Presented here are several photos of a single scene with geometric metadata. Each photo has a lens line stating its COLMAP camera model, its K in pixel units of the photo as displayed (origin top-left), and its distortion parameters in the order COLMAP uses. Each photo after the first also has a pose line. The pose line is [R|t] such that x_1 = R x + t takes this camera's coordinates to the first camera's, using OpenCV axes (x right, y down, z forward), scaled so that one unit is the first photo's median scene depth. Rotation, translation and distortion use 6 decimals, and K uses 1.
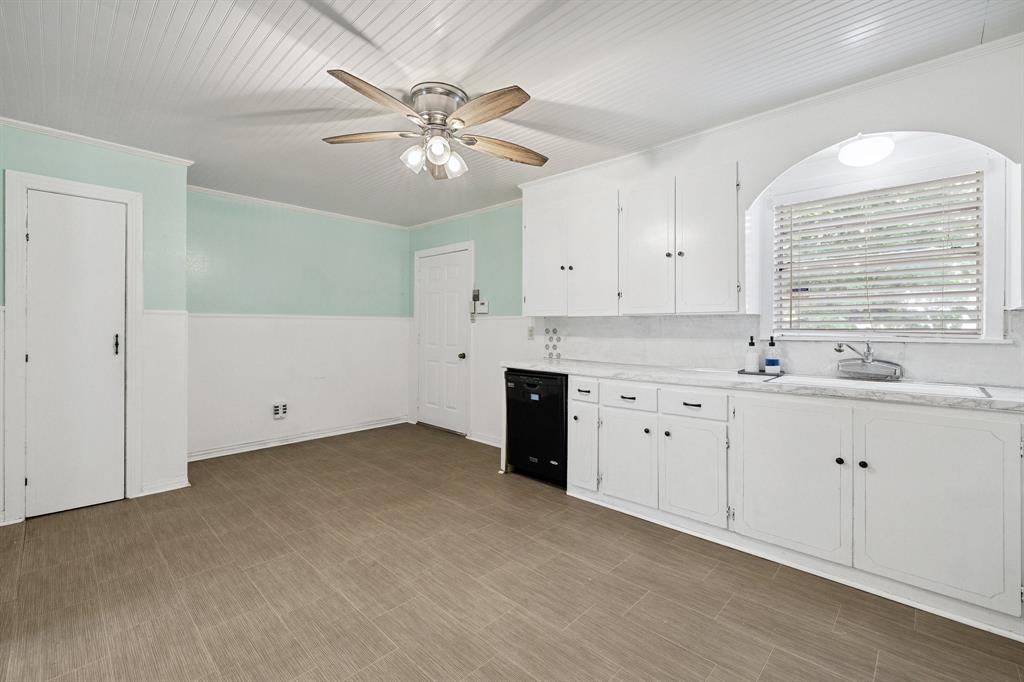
lens RADIAL K [[436.7, 0, 514.2], [0, 436.7, 327.5], [0, 0, 1]] dist [-0.000947, 0.000274]
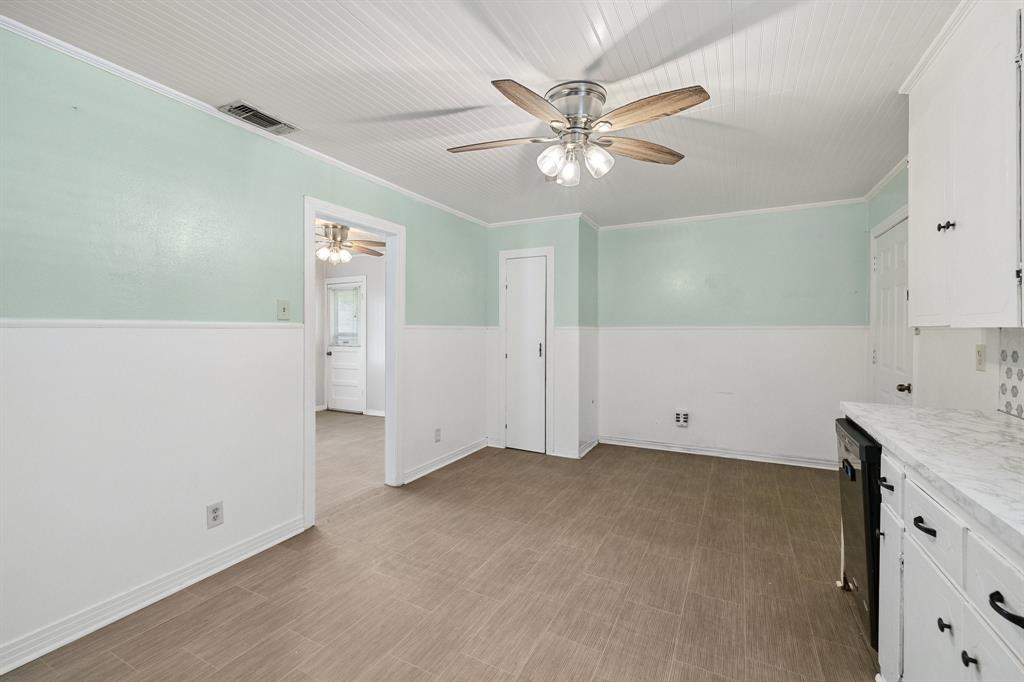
lens RADIAL K [[436.7, 0, 513.9], [0, 436.7, 330.5], [0, 0, 1]] dist [-0.000947, 0.000274]
pose [[0.274270, -0.004783, -0.961641, 0.547379], [0.000201, 0.999988, -0.004917, -0.023886], [0.961653, 0.001155, 0.274268, 0.504723]]
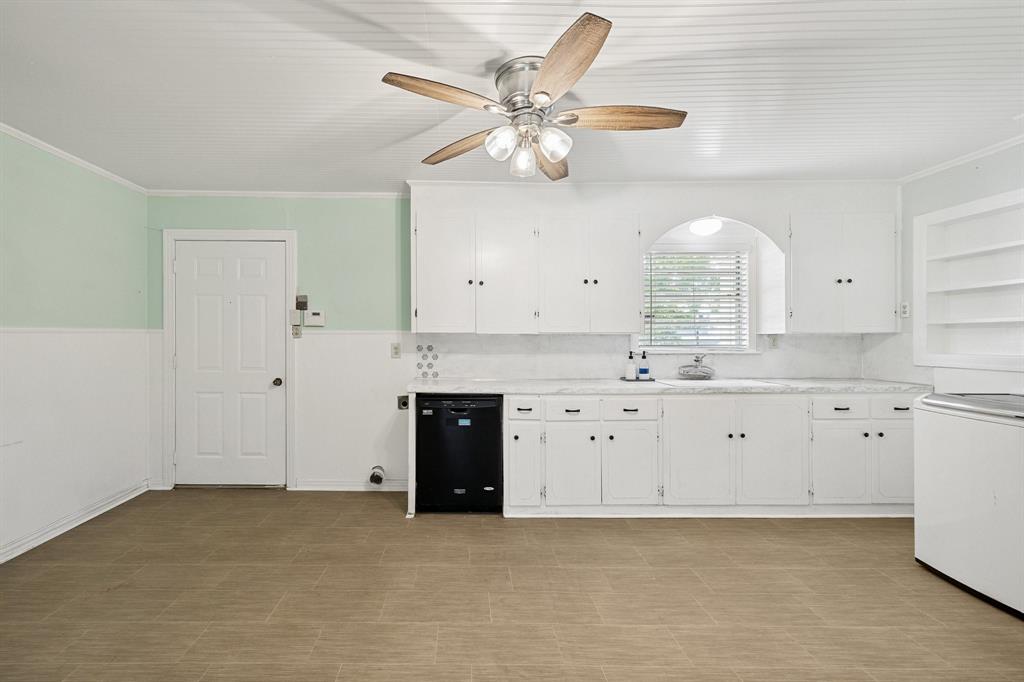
lens RADIAL K [[436.7, 0, 465.0], [0, 436.7, 344.1], [0, 0, 1]] dist [-0.000947, 0.000274]
pose [[0.727644, -0.012510, 0.685841, -0.674565], [-0.000581, 0.999822, 0.018853, -0.025093], [-0.685954, -0.014117, 0.727508, 0.391802]]
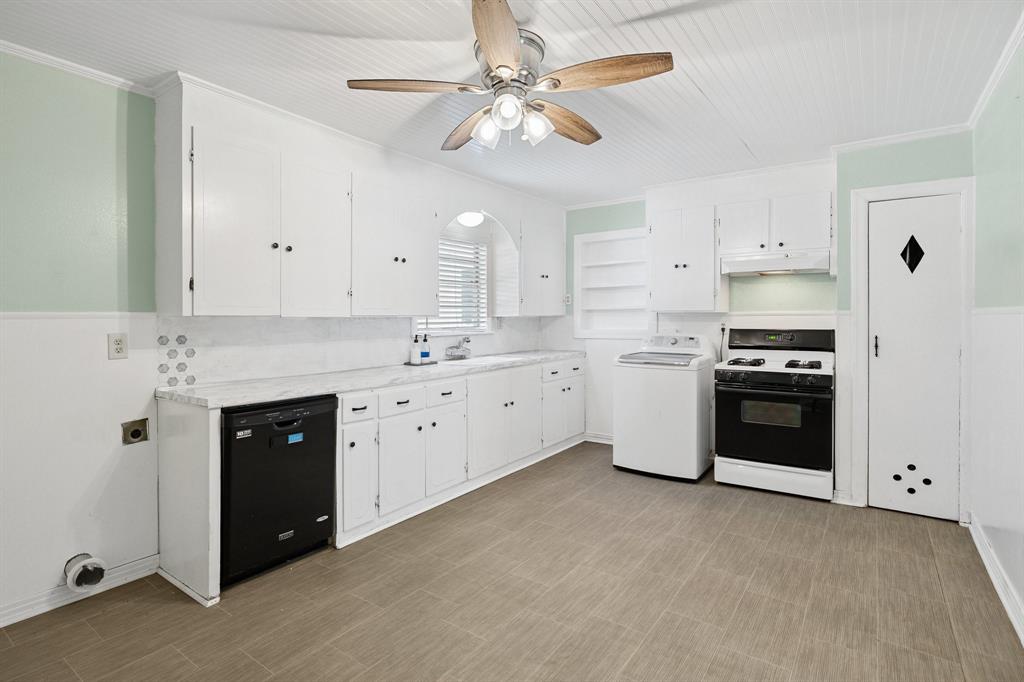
lens RADIAL K [[496.7, 0, 504.5], [0, 496.7, 323.4], [0, 0, 1]] dist [-0.008022, 0.002491]
pose [[-0.117555, -0.012495, 0.992988, -0.866110], [0.002757, 0.999913, 0.012908, -0.029688], [-0.993062, 0.004255, -0.117511, 0.899869]]
